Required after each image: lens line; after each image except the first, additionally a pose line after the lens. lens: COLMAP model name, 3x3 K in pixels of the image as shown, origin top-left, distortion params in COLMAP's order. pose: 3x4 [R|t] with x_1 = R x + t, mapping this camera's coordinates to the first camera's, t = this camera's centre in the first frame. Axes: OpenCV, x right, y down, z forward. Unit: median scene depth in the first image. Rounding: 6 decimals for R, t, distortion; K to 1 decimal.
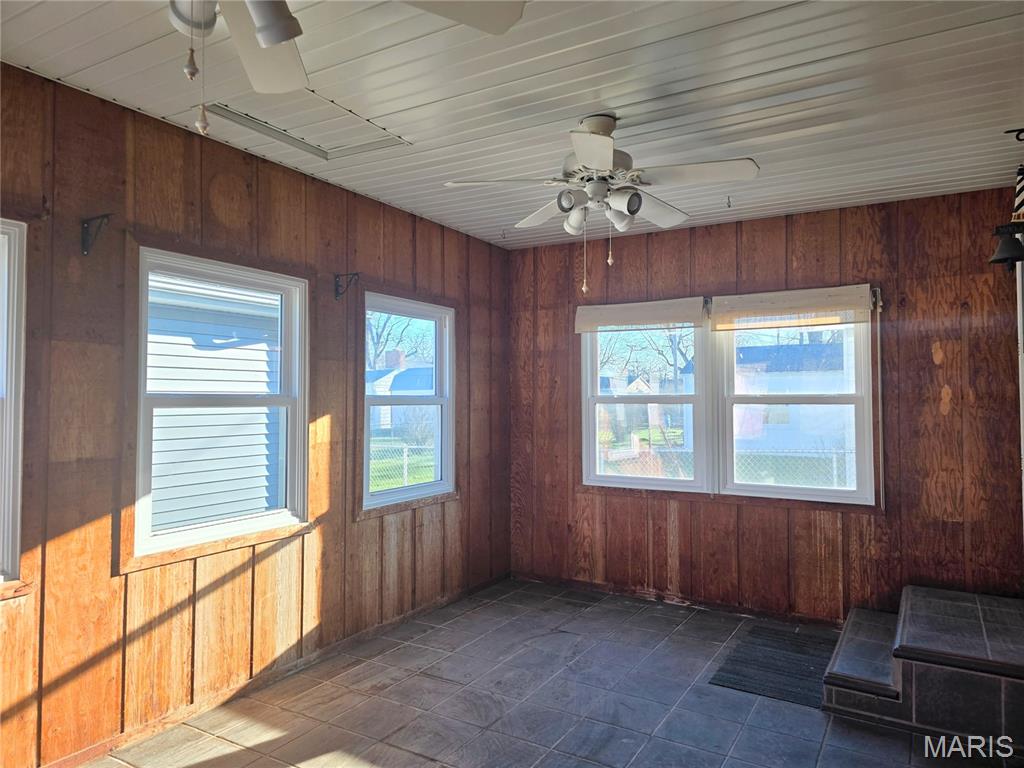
lens RADIAL K [[690.4, 0, 510.1], [0, 690.4, 362.6], [0, 0, 1]] dist [0.079128, -0.056732]
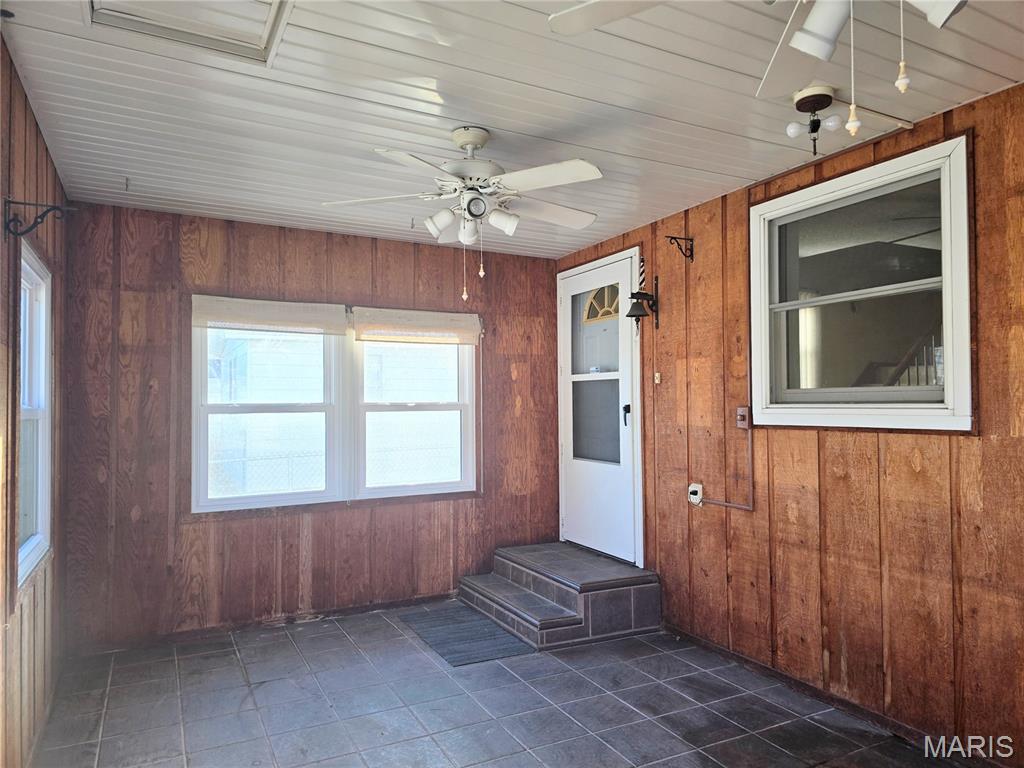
lens RADIAL K [[690.4, 0, 515.4], [0, 690.4, 373.9], [0, 0, 1]] dist [0.079128, -0.056732]
pose [[0.517538, 0.037833, 0.854824, -0.459593], [-0.039928, 0.999002, -0.020040, 0.015113], [-0.854728, -0.023760, 0.518532, 0.276036]]
